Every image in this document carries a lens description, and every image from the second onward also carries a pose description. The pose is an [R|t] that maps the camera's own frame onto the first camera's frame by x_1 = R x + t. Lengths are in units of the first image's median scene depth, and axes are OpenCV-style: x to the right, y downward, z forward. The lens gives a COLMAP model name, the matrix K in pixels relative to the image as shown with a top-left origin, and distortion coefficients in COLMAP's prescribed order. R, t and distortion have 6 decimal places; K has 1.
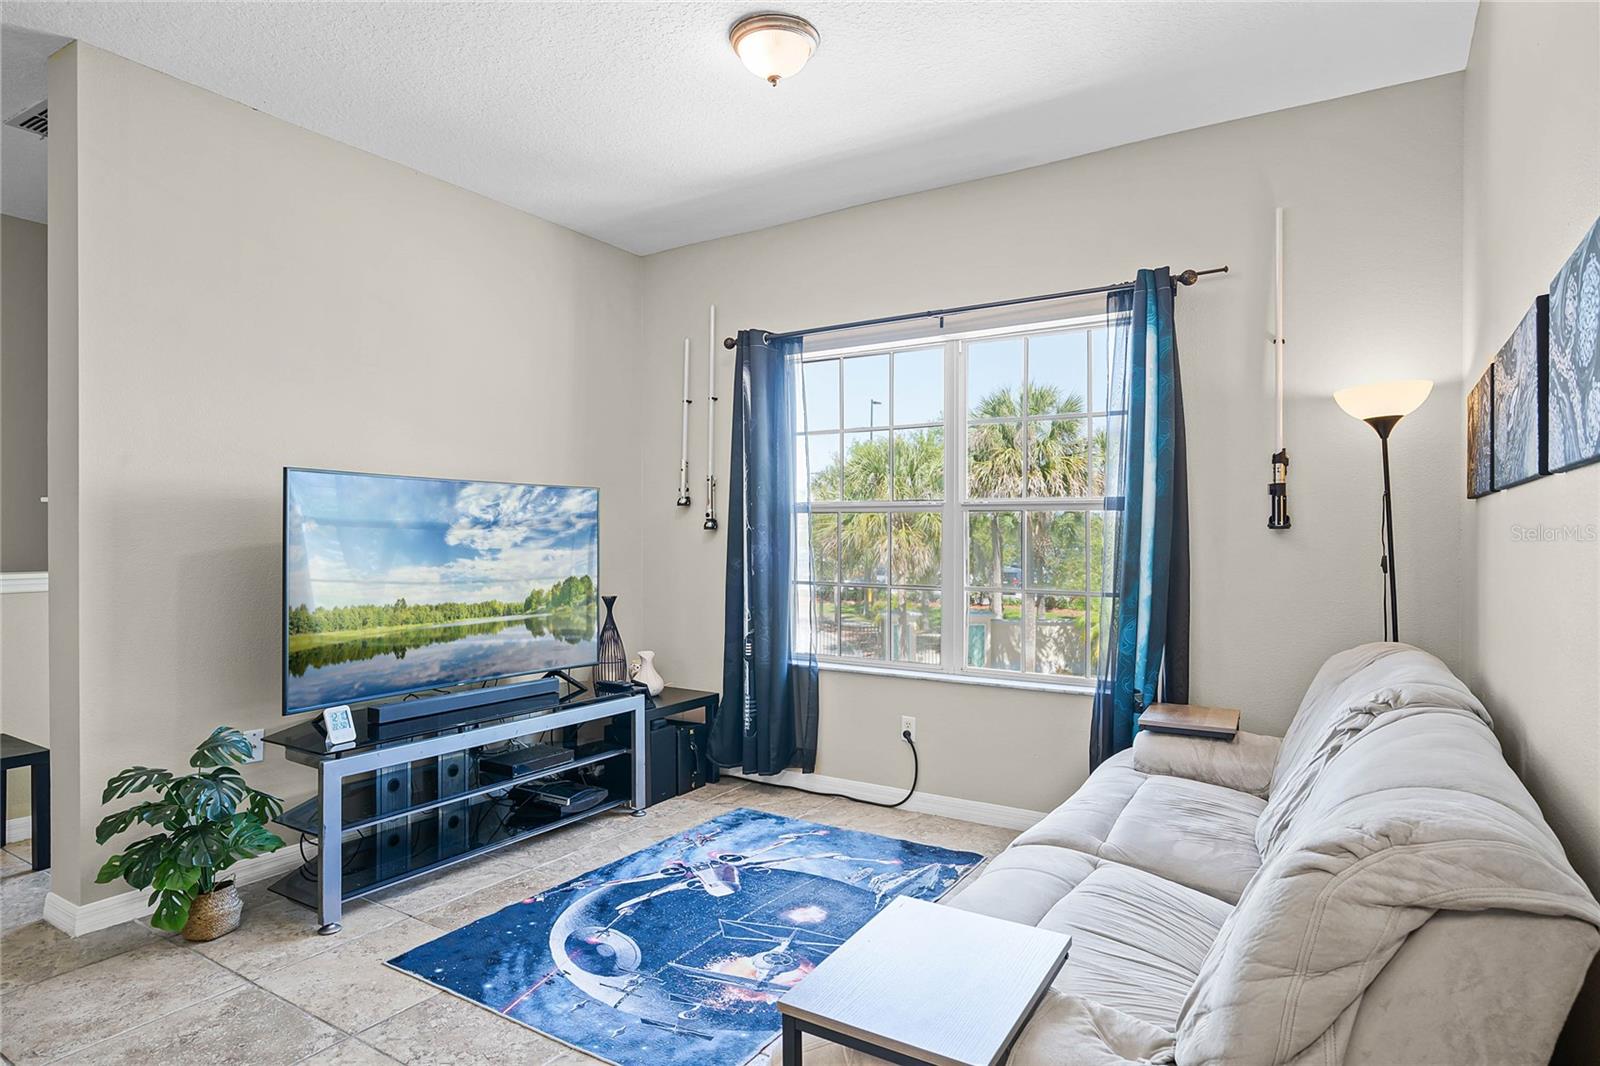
lens RADIAL K [[877.2, 0, 782.2], [0, 877.2, 510.7], [0, 0, 1]] dist [-0.001430, 0.000301]
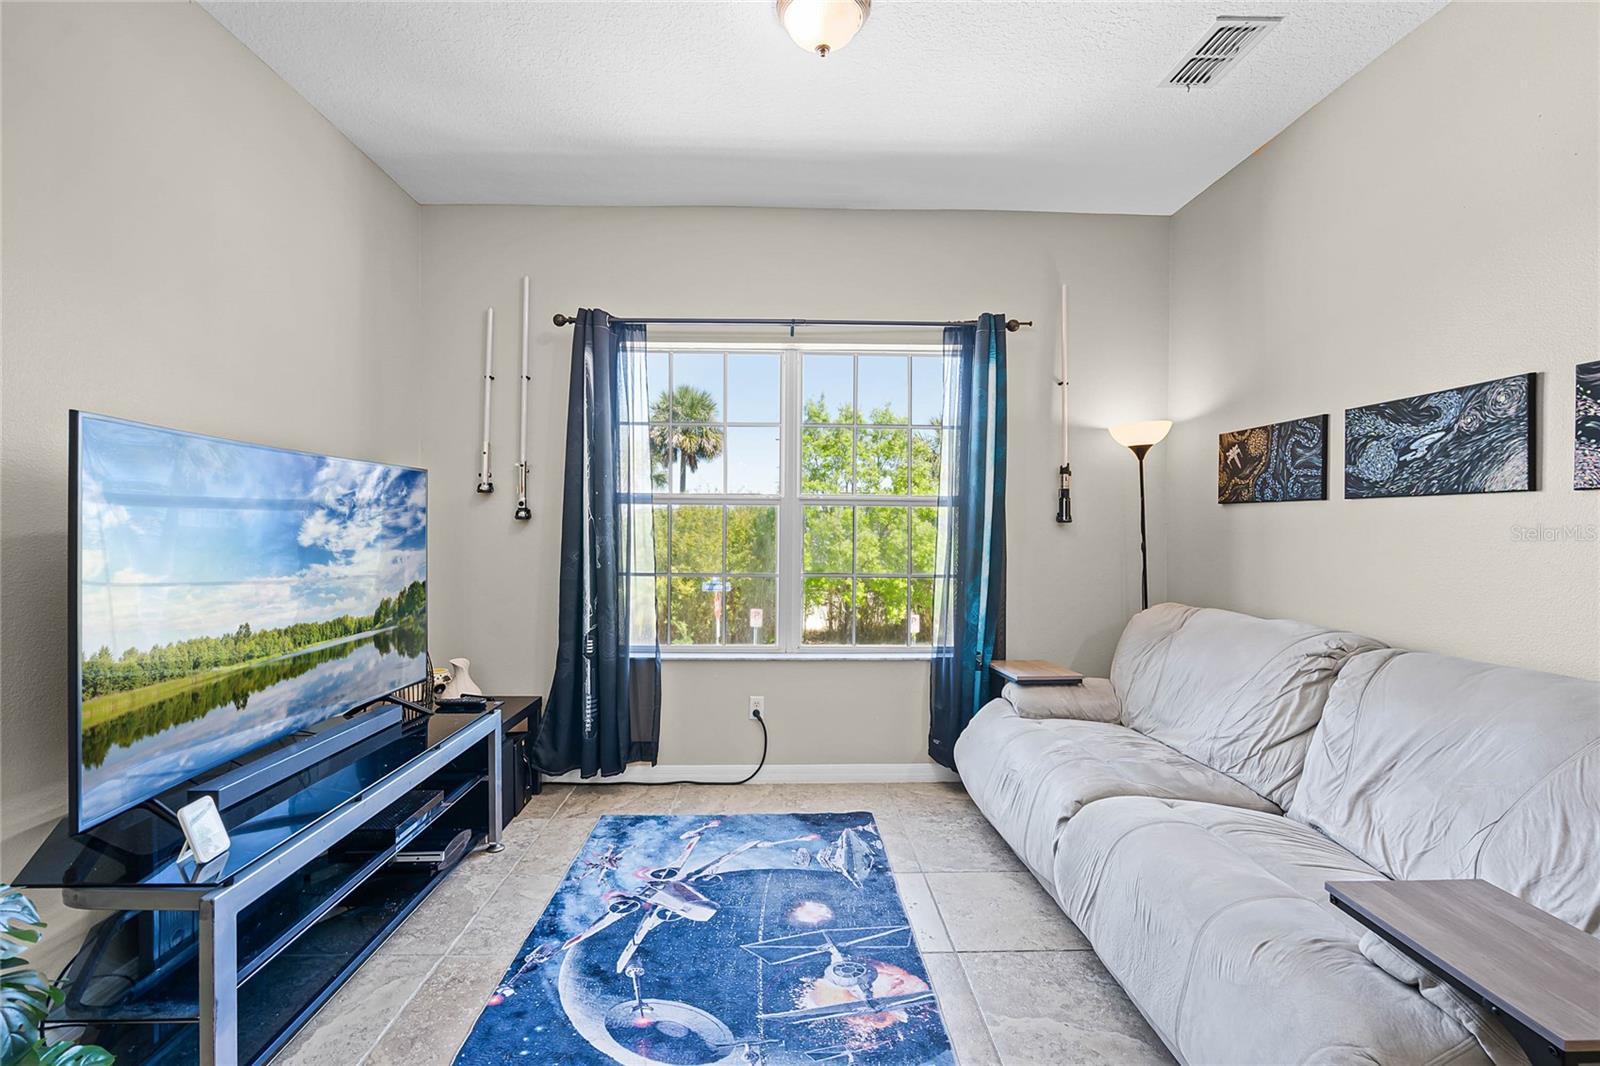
lens RADIAL K [[736.5, 0, 802.4], [0, 736.5, 509.2], [0, 0, 1]] dist [-0.014661, 0.008571]
pose [[0.828126, 0.011630, 0.560421, -0.360999], [-0.018487, 0.999808, 0.006570, 0.000057], [-0.560237, -0.015802, 0.828182, 0.262924]]
